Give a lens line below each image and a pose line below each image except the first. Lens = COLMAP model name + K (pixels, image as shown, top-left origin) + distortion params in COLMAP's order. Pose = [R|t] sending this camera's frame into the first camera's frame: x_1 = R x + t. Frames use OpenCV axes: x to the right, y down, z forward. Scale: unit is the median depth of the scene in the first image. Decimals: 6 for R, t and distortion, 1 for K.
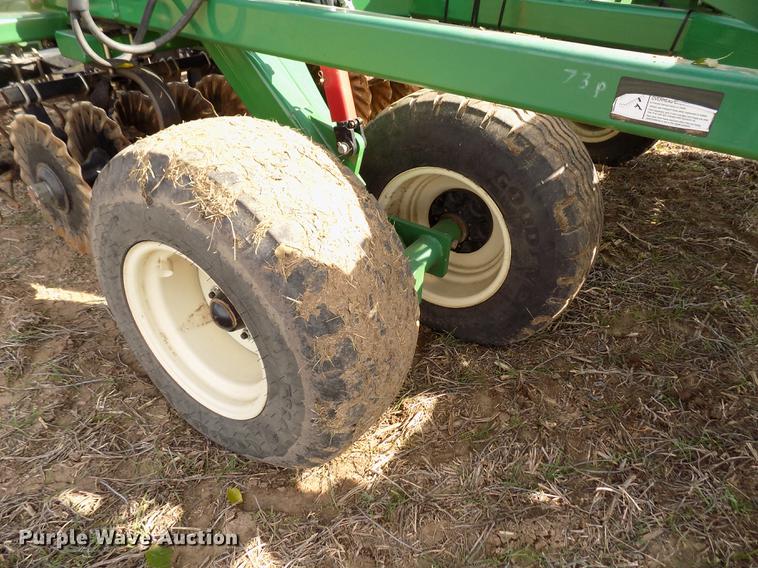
lens RADIAL K [[514.1, 0, 383.5], [0, 514.1, 281.1], [0, 0, 1]] dist [-0.079181, 0.088467]
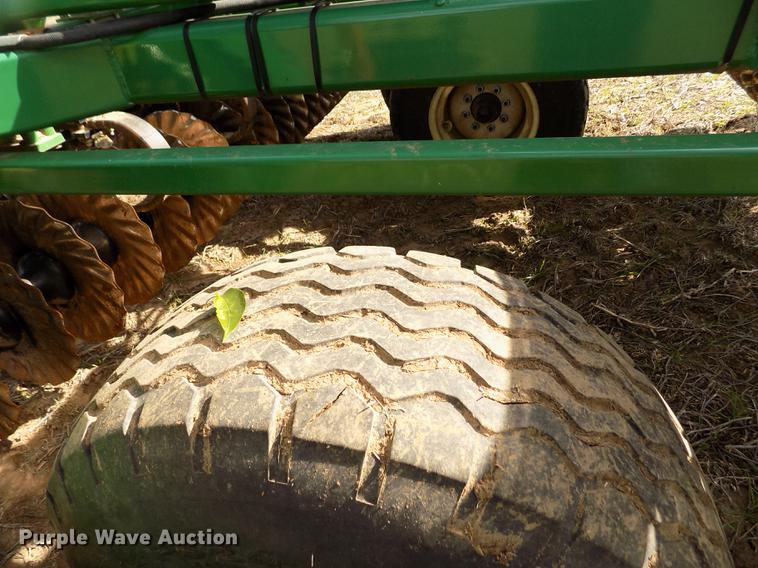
lens RADIAL K [[514.1, 0, 383.5], [0, 514.1, 281.1], [0, 0, 1]] dist [-0.079181, 0.088467]
pose [[0.933334, -0.316528, 0.169405, 0.193095], [0.318724, 0.947732, 0.014805, -0.419193], [-0.165236, 0.040175, 0.985435, 0.705366]]
